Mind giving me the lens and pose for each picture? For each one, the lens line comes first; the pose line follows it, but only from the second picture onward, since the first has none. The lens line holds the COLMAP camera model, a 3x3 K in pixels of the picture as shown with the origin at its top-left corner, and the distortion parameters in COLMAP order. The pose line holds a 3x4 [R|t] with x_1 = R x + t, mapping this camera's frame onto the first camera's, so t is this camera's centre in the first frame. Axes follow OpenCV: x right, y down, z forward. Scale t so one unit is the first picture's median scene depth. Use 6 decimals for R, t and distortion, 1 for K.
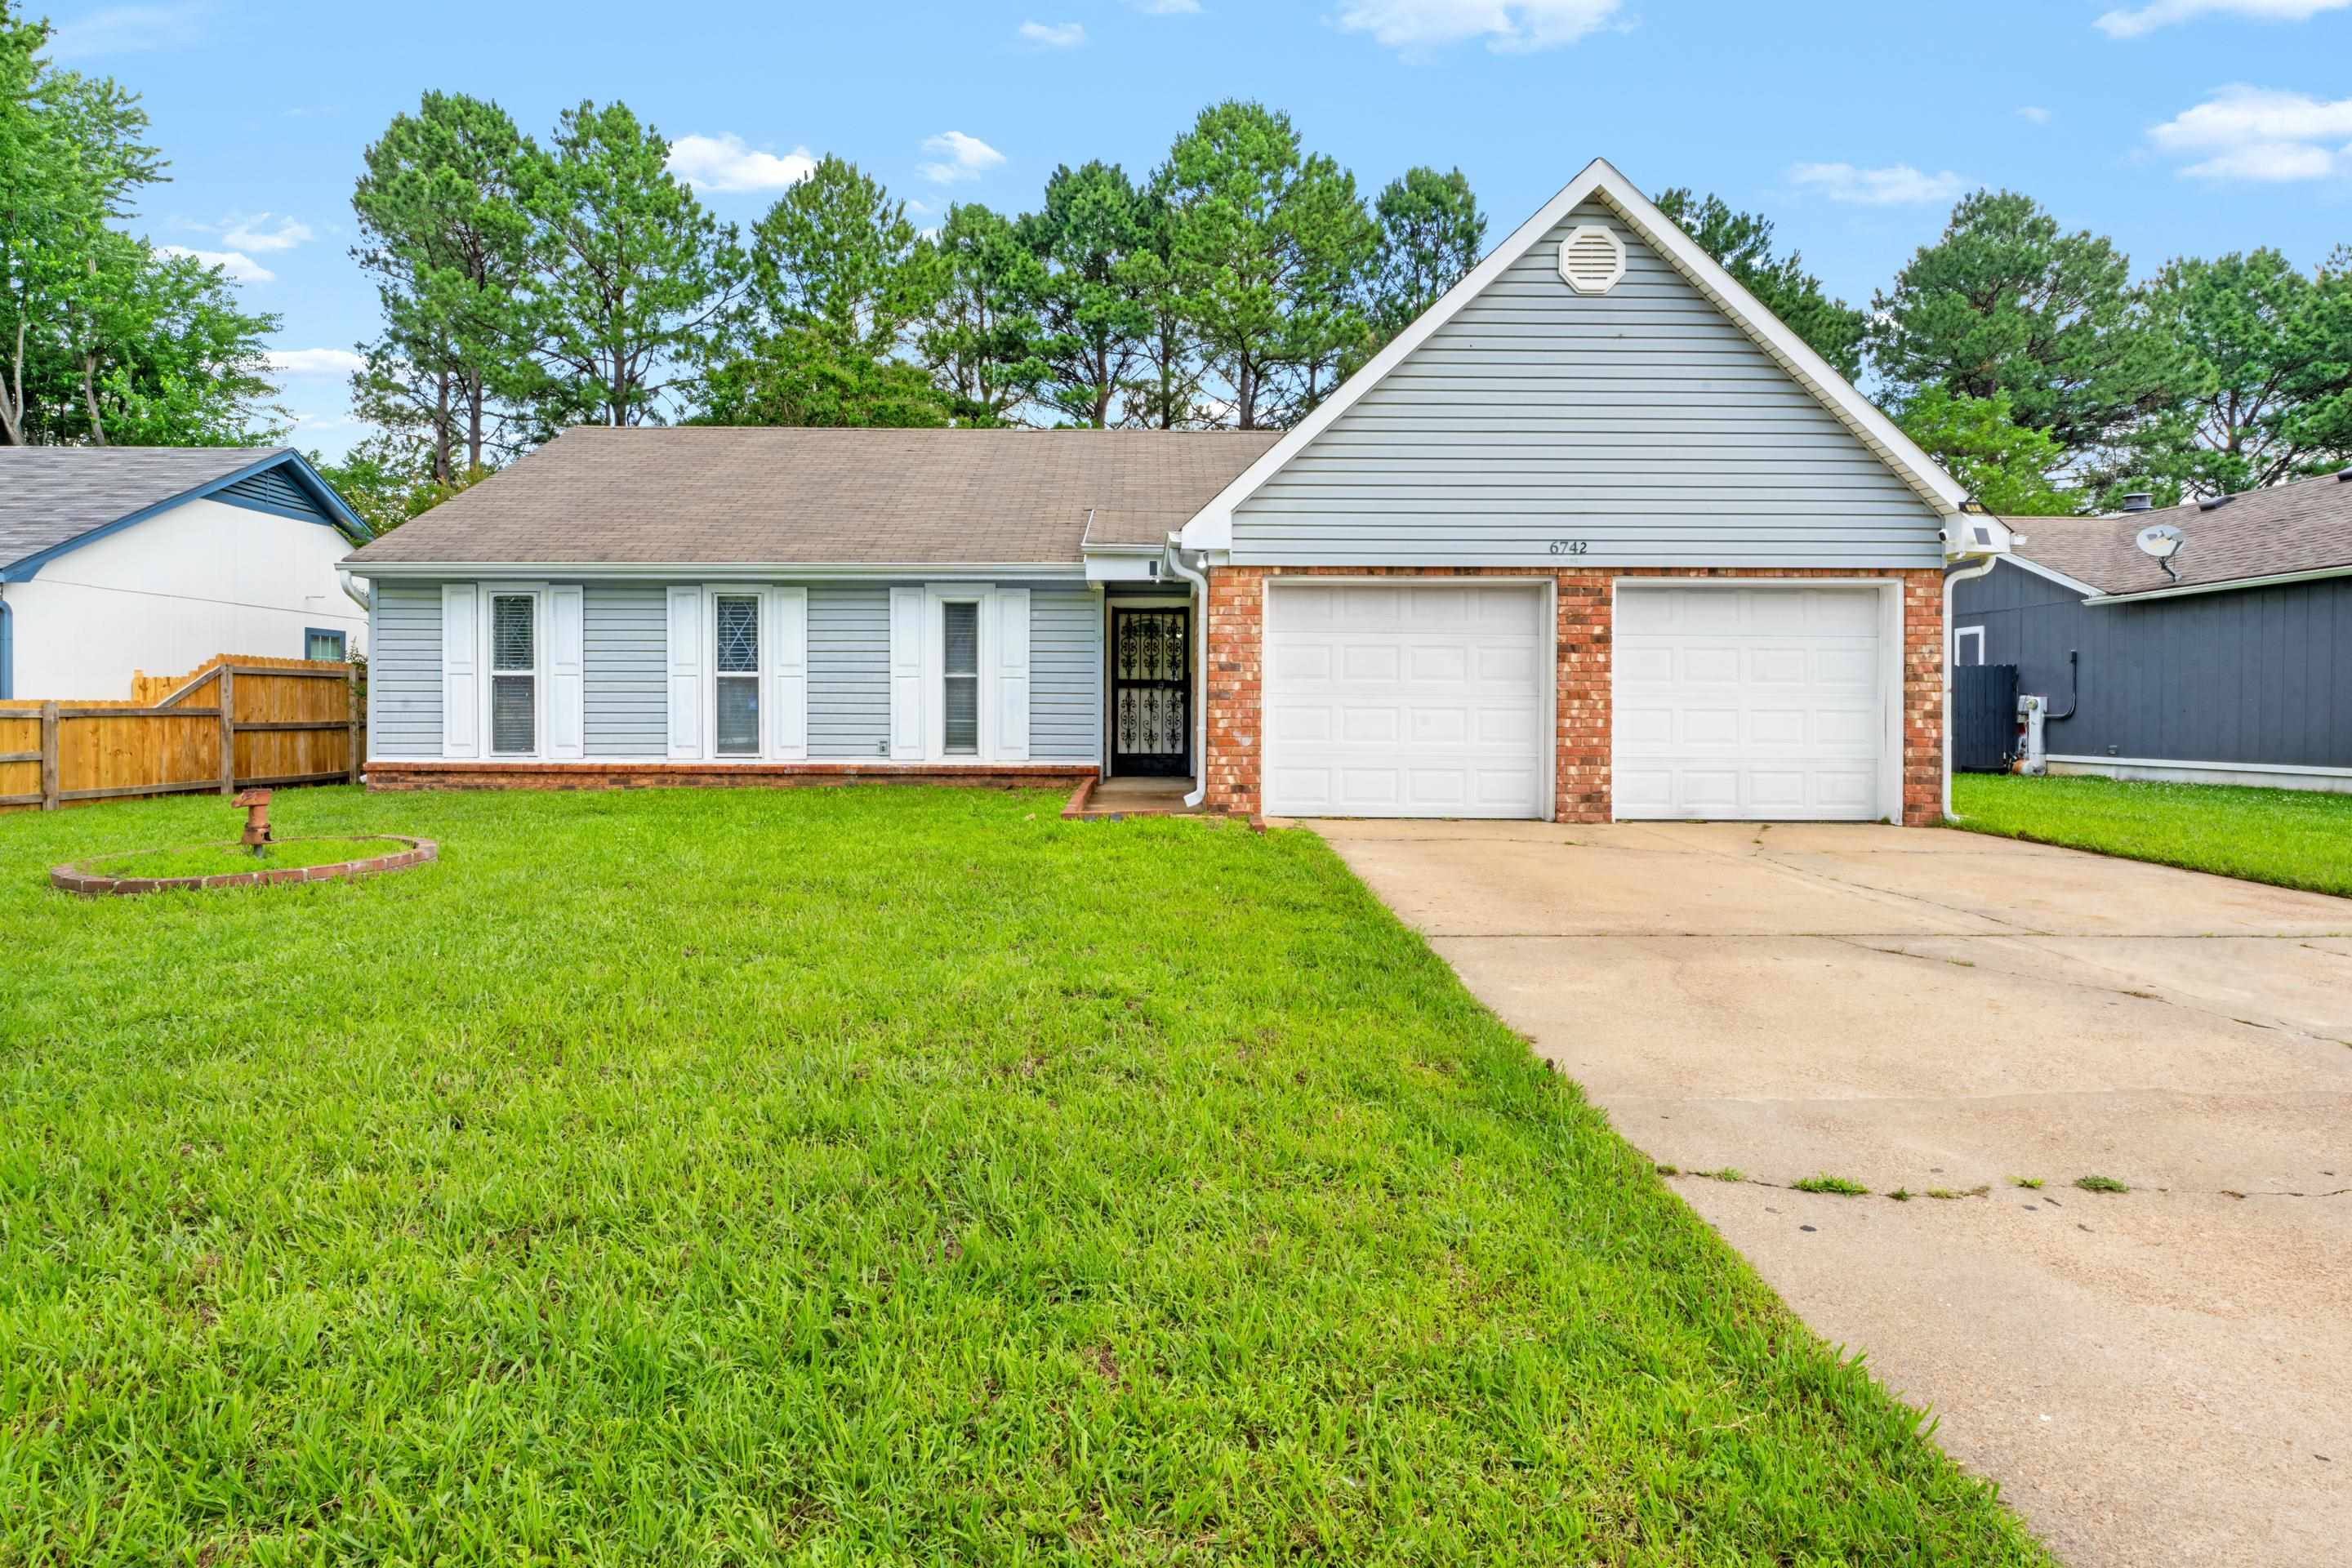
lens RADIAL K [[1201.0, 0, 1176.3], [0, 1201.0, 730.6], [0, 0, 1]] dist [-0.002988, -0.002382]
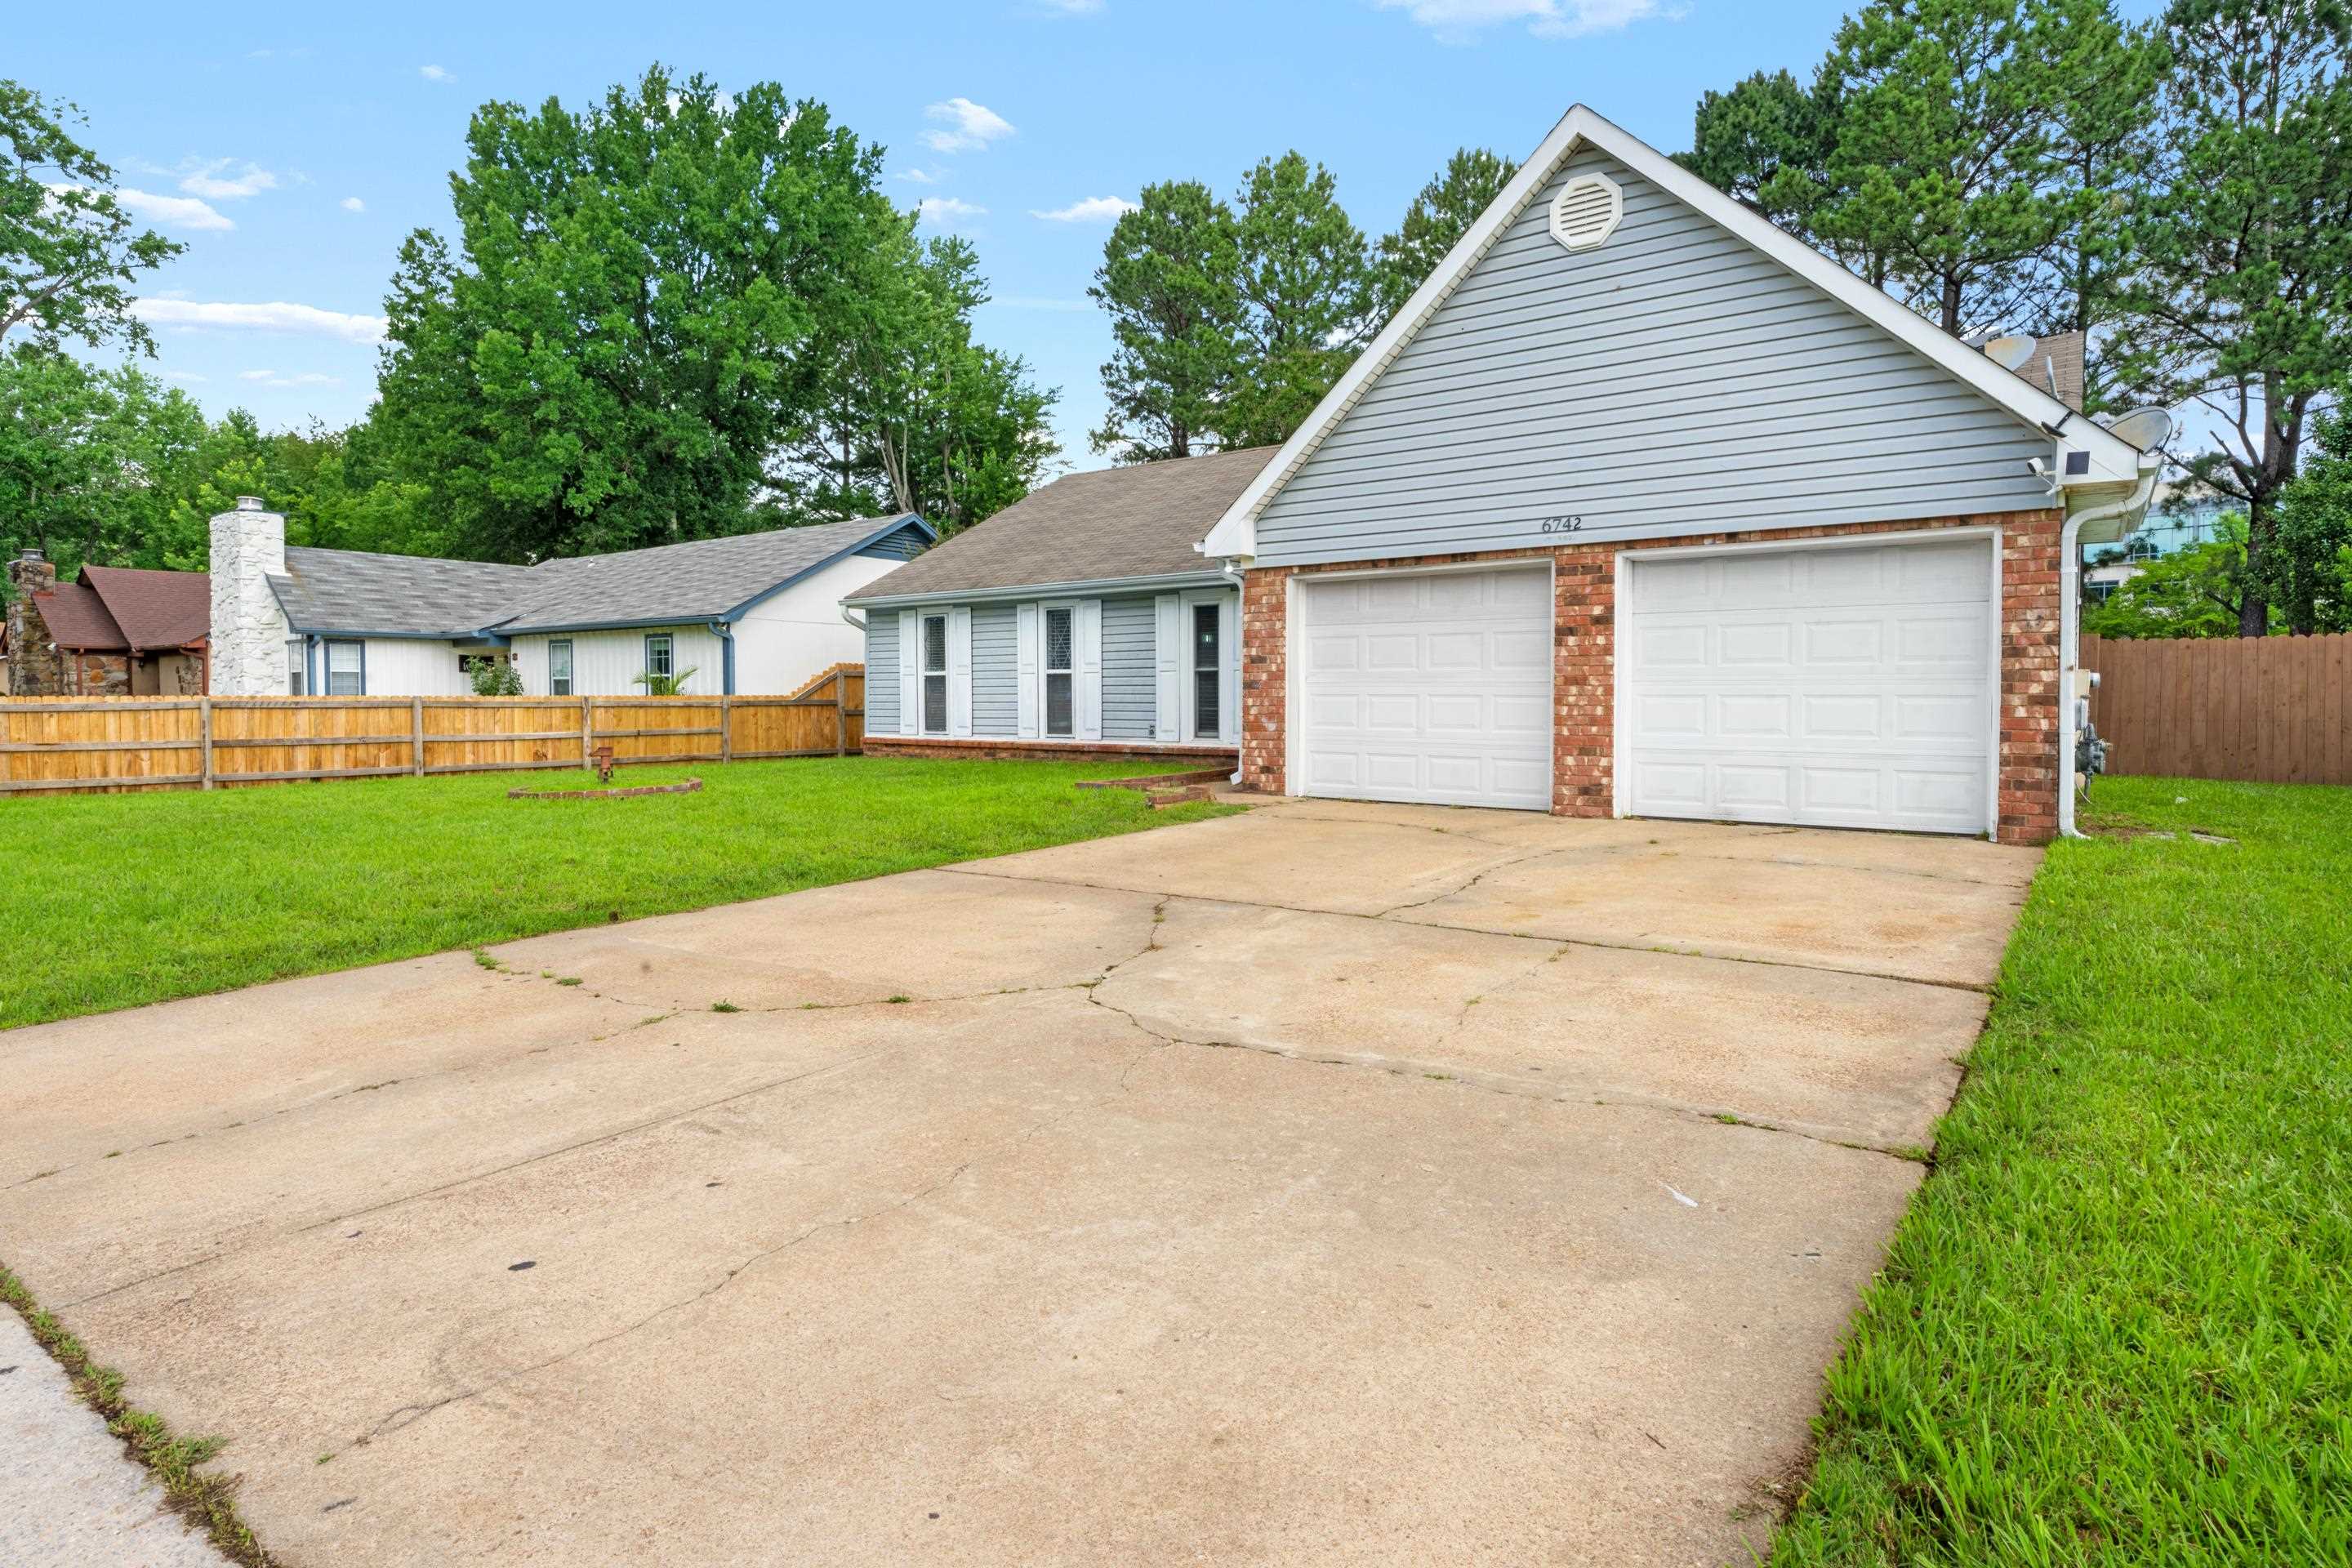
lens RADIAL K [[1245.7, 0, 1173.1], [0, 1245.7, 743.4], [0, 0, 1]] dist [-0.000599, -0.000574]
pose [[0.800459, 0.016891, -0.599150, 0.540238], [-0.005589, 0.999770, 0.020718, 0.000846], [0.599362, -0.013235, 0.800369, 0.024400]]
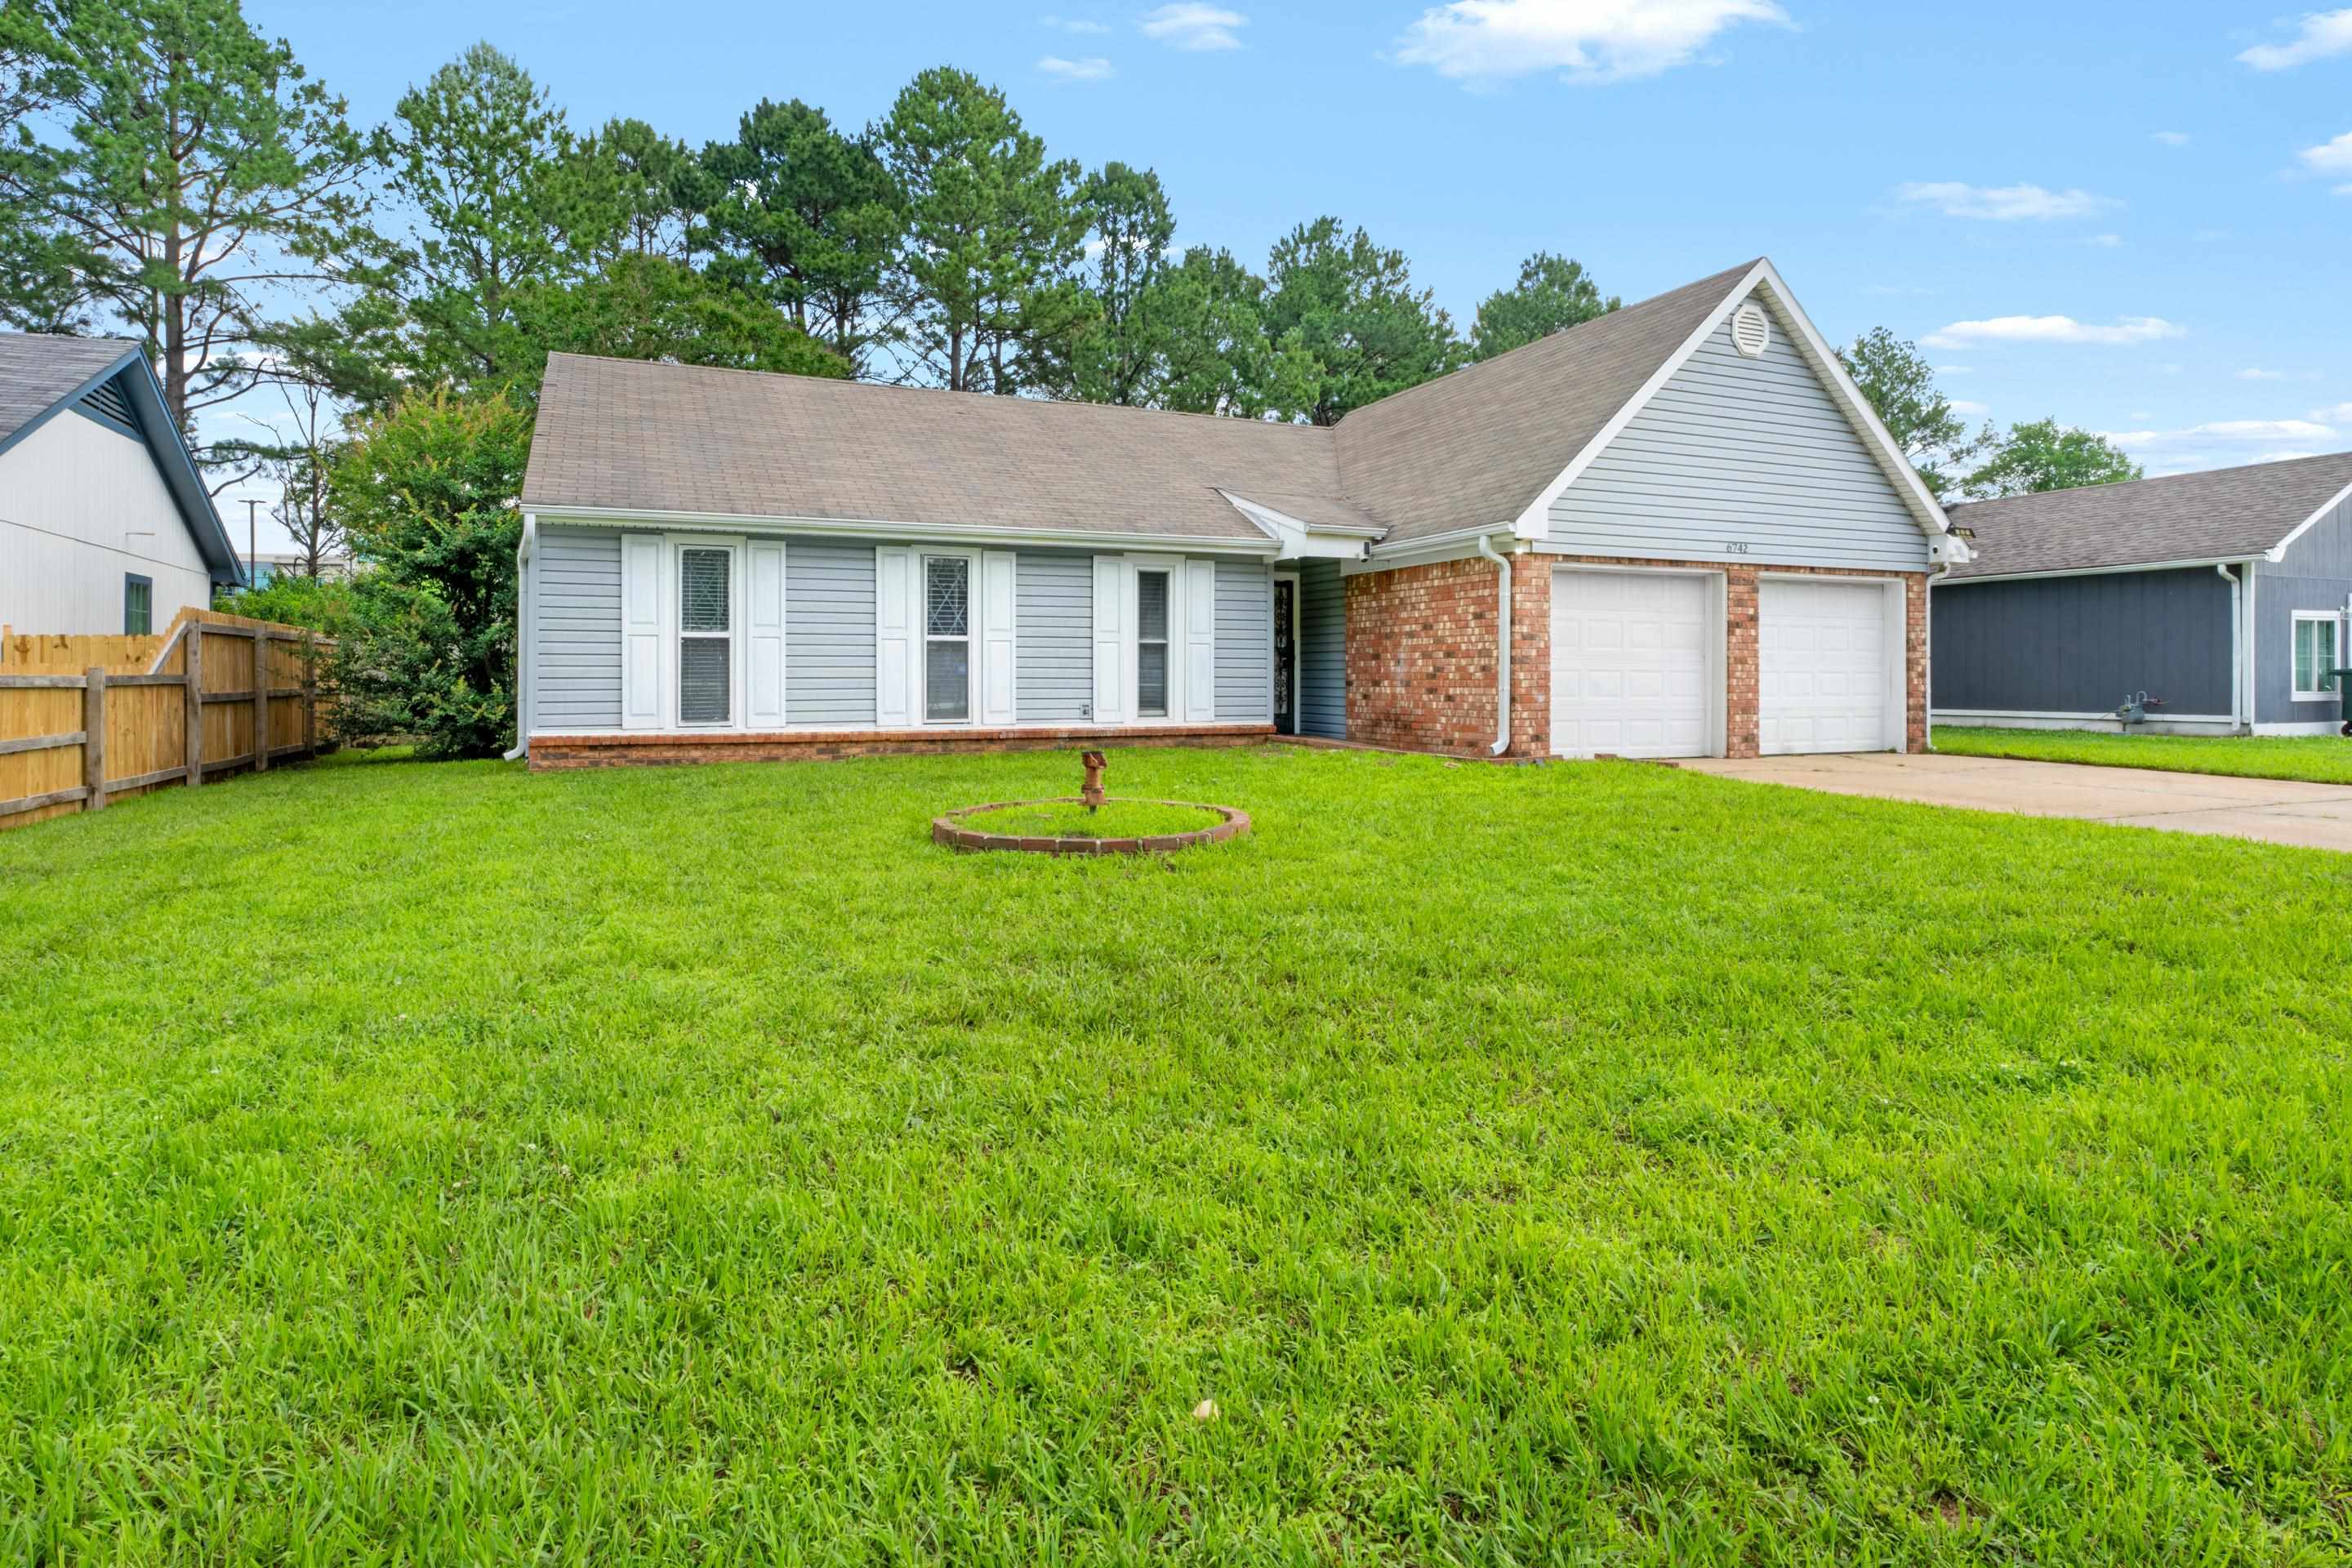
lens RADIAL K [[1208.8, 0, 1174.9], [0, 1208.8, 689.0], [0, 0, 1]] dist [-0.005387, -0.000626]
pose [[0.921526, -0.007667, 0.388241, -0.604057], [0.010245, 0.999937, -0.004571, 0.000842], [-0.388181, 0.008190, 0.921547, 0.020505]]
